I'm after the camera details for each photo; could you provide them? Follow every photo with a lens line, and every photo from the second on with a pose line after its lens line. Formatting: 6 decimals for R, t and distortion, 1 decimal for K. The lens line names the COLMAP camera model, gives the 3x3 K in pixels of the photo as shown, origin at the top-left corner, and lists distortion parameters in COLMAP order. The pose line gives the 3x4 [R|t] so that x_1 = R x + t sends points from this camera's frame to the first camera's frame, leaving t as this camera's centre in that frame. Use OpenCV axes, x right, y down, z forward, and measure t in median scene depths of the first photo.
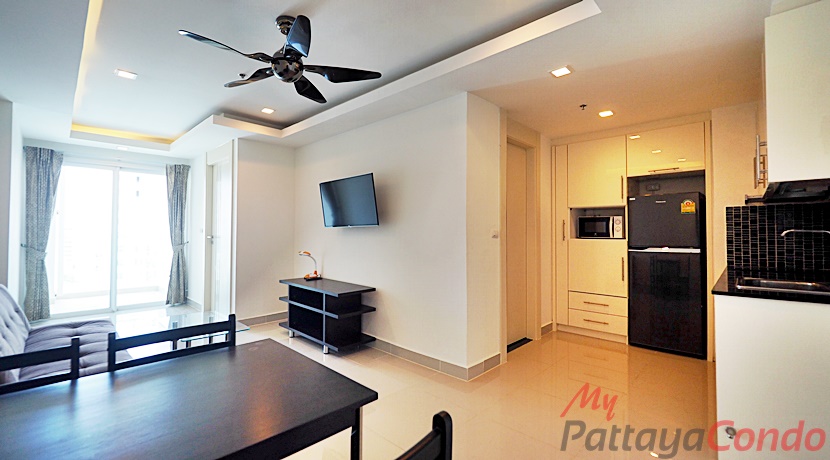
lens RADIAL K [[354.1, 0, 410.4], [0, 354.1, 227.6], [0, 0, 1]] dist [-0.005897, 0.001385]
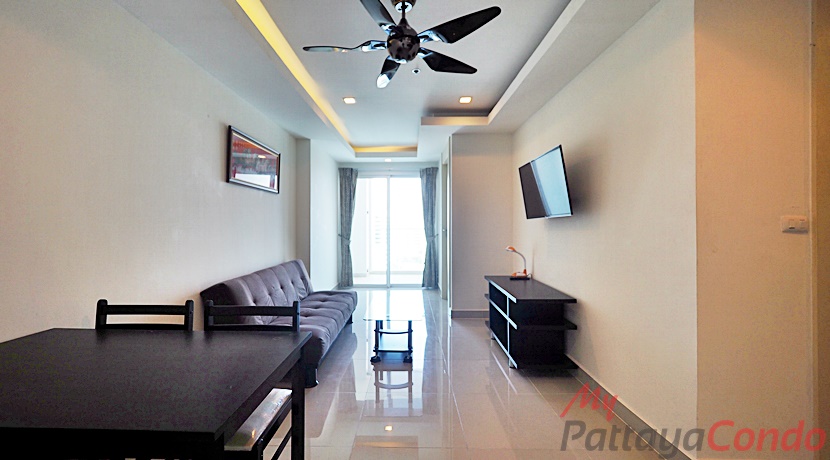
lens RADIAL K [[354.1, 0, 401.7], [0, 354.1, 223.9], [0, 0, 1]] dist [-0.005897, 0.001385]
pose [[0.670872, -0.008303, -0.741527, 0.176185], [0.011483, 0.999934, -0.000808, 0.007690], [0.741484, -0.007973, 0.670923, 0.194649]]
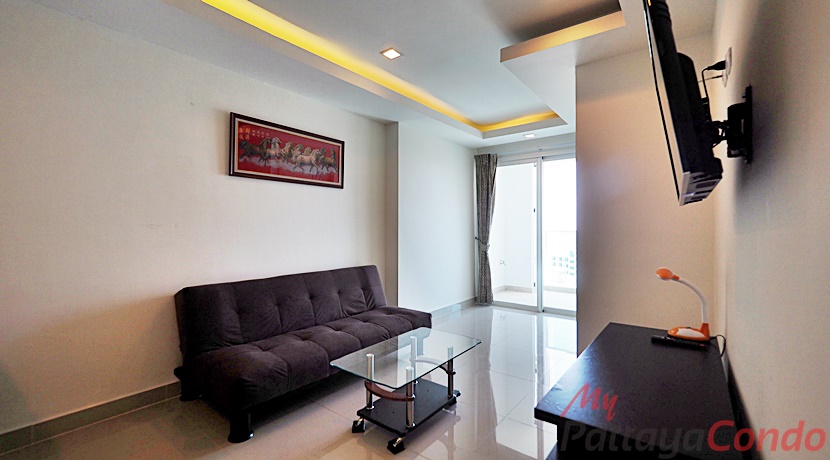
lens RADIAL K [[354.1, 0, 408.4], [0, 354.1, 229.4], [0, 0, 1]] dist [-0.005897, 0.001385]
pose [[0.093951, -0.000498, -0.995577, 0.084265], [0.007195, 0.999974, 0.000179, 0.017960], [0.995551, -0.007180, 0.093952, 0.648939]]
